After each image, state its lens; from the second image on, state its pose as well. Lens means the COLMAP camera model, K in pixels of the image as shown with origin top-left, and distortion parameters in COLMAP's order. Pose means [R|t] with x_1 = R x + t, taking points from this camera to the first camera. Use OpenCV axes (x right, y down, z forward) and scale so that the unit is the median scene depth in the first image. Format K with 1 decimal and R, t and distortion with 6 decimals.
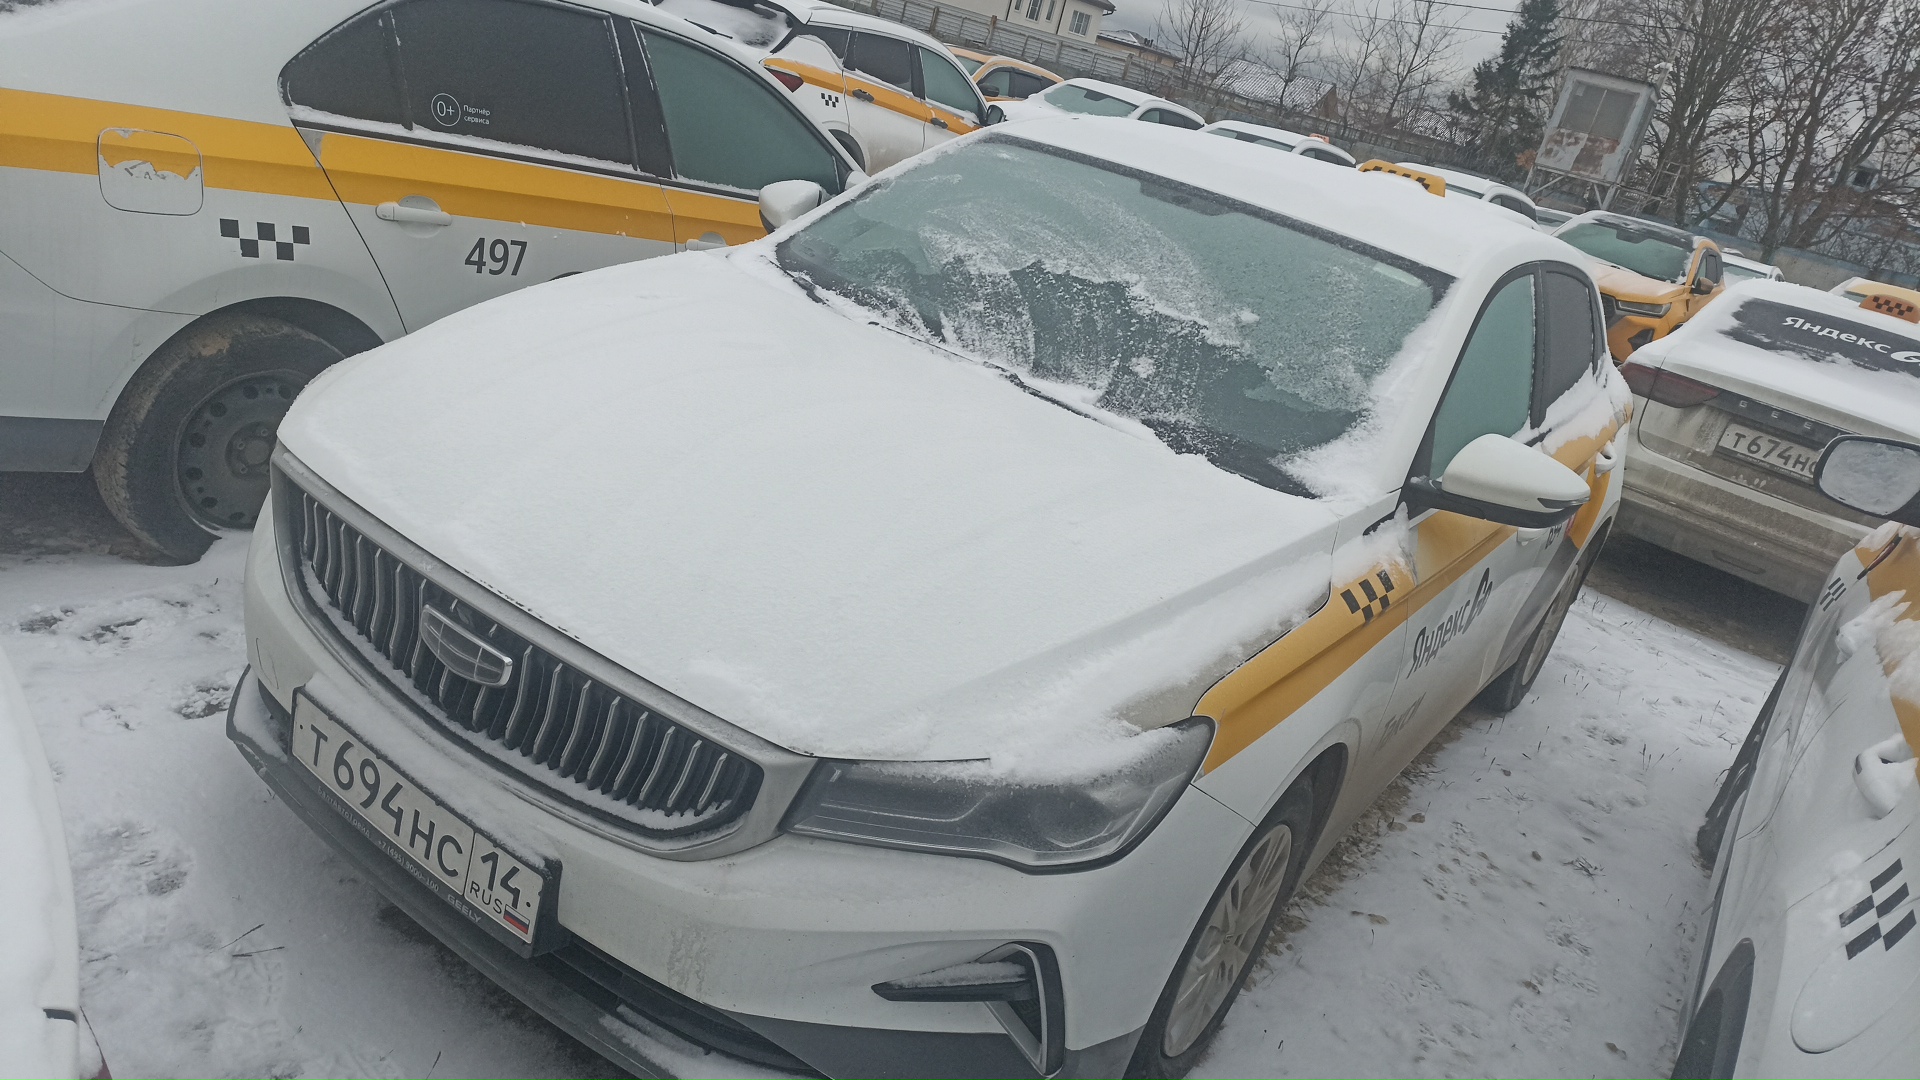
lens RADIAL K [[1428.5, 0, 958.8], [0, 1428.5, 545.4], [0, 0, 1]] dist [0.039729, -0.005055]
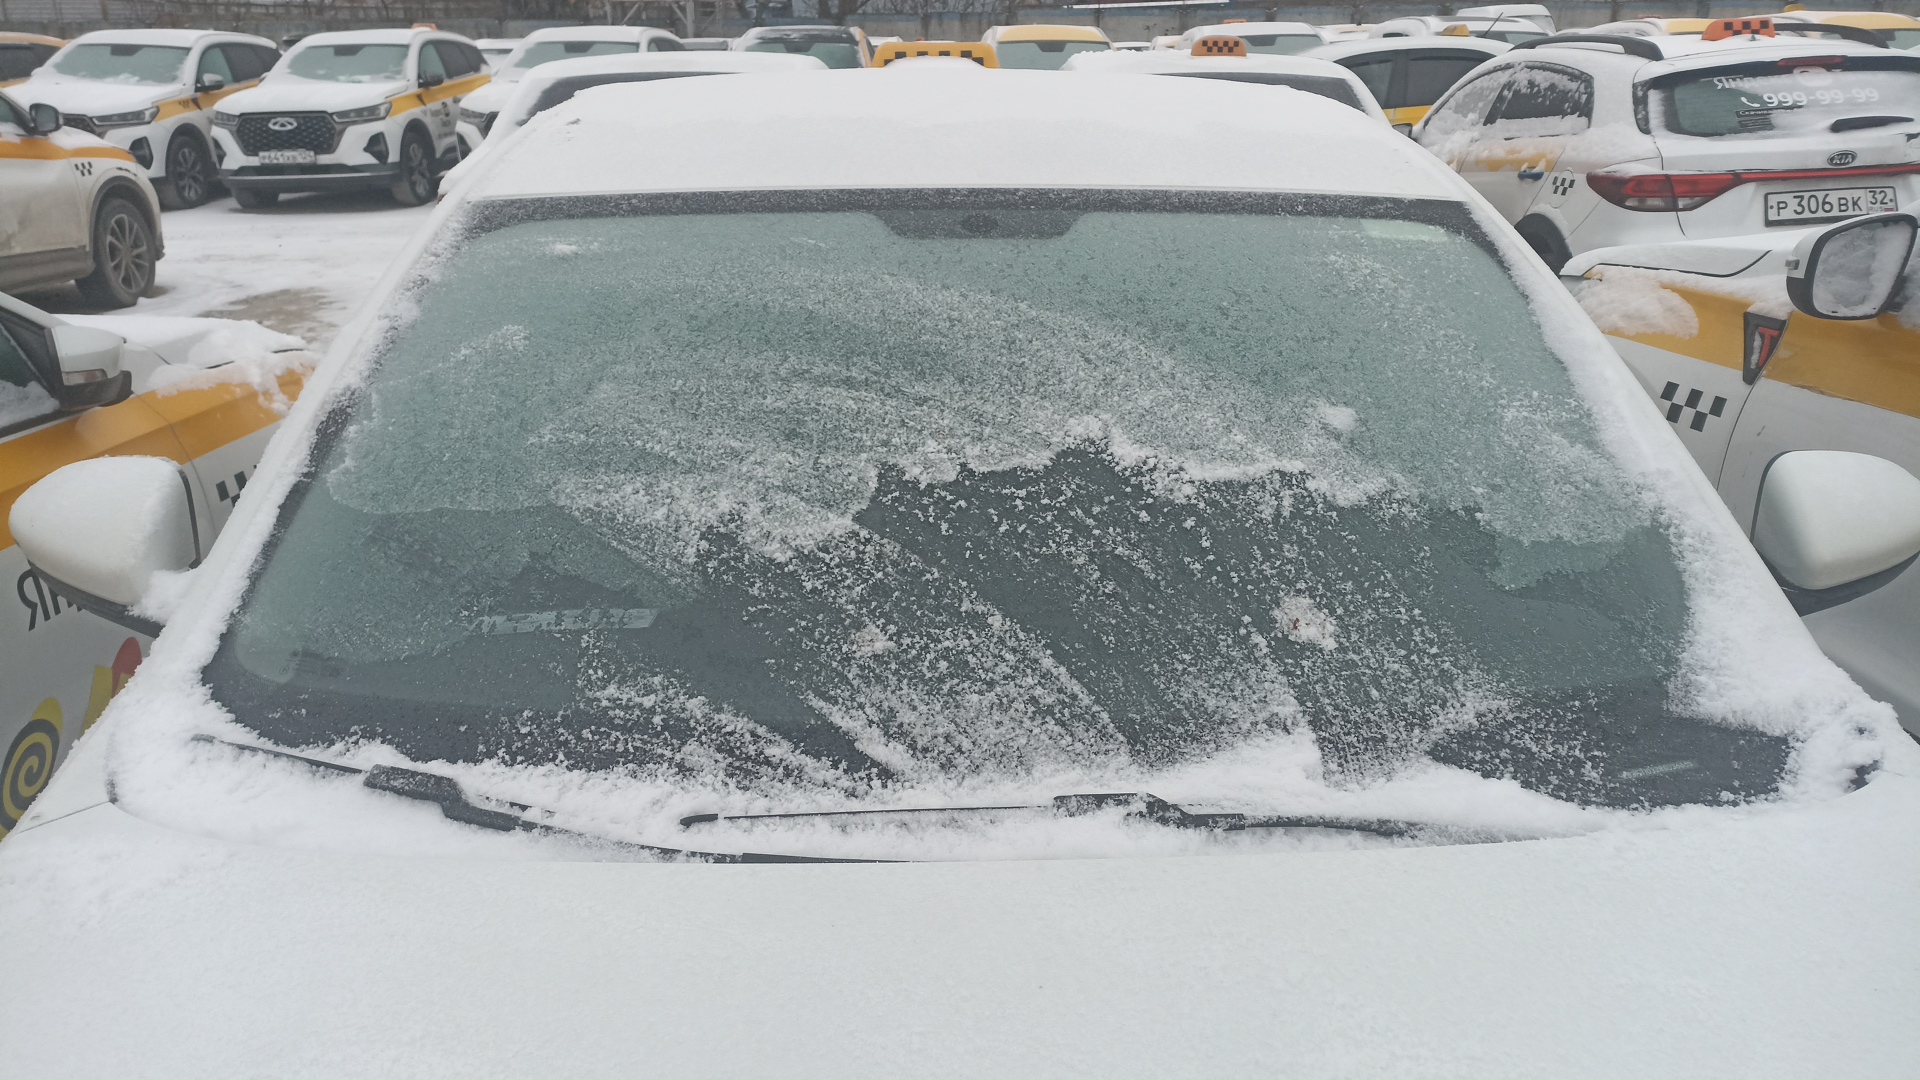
lens RADIAL K [[1428.5, 0, 962.2], [0, 1428.5, 528.6], [0, 0, 1]] dist [0.039729, -0.005055]
pose [[0.774507, -0.428890, 0.464965, -0.146369], [0.390463, 0.902445, 0.182020, -0.261936], [-0.497672, 0.040575, 0.866416, 0.622187]]
